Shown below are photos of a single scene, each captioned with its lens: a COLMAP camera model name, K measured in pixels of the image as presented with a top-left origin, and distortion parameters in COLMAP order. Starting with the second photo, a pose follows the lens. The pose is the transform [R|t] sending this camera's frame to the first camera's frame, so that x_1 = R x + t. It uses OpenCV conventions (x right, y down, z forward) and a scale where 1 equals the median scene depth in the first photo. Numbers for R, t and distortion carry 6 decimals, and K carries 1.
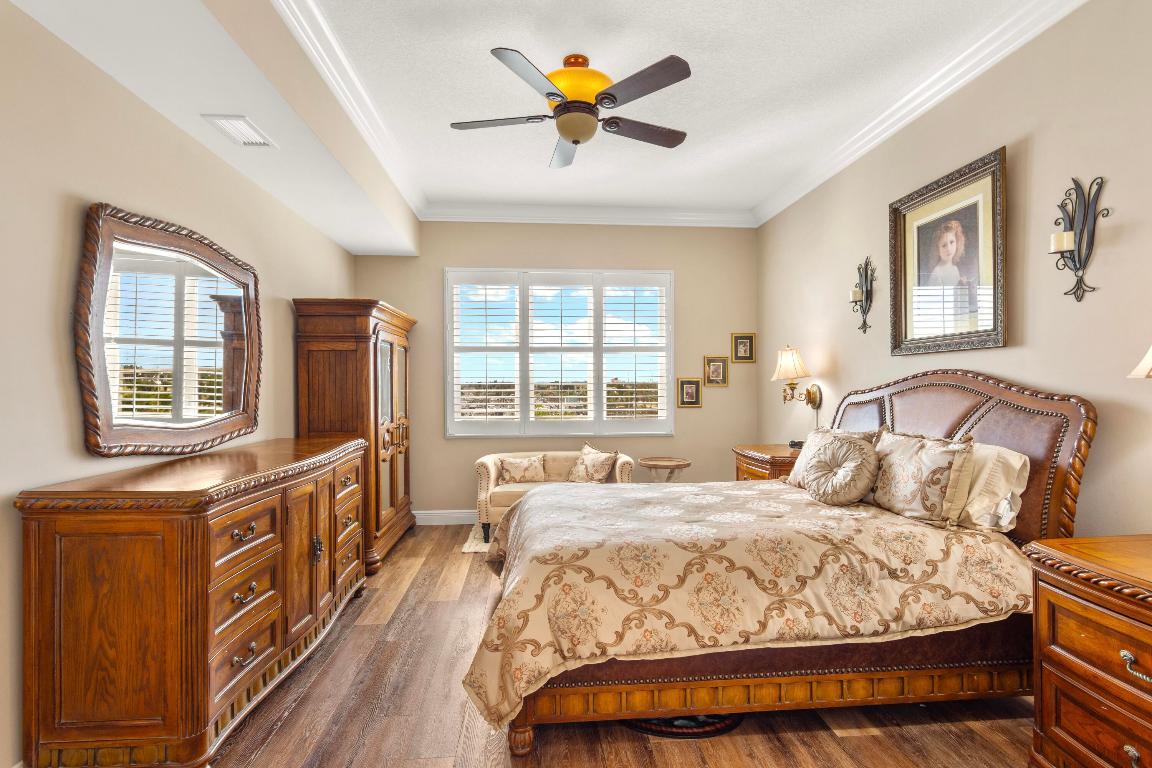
lens RADIAL K [[558.9, 0, 566.9], [0, 558.9, 387.9], [0, 0, 1]] dist [-0.000058, 0.001590]
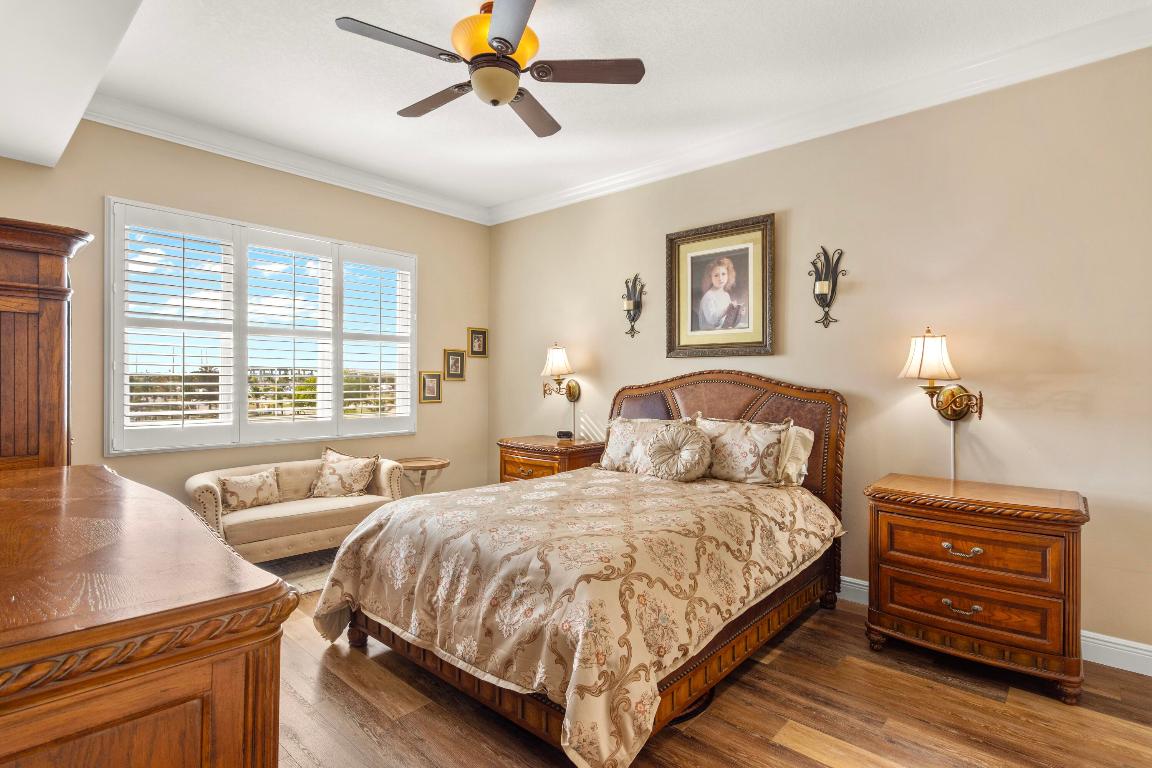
lens RADIAL K [[566.5, 0, 574.2], [0, 566.5, 377.7], [0, 0, 1]] dist [-0.003570, 0.000598]
pose [[0.730157, 0.011444, 0.683183, -0.476041], [-0.006590, 0.999931, -0.009706, 0.000685], [-0.683247, 0.002584, 0.730182, 0.255515]]
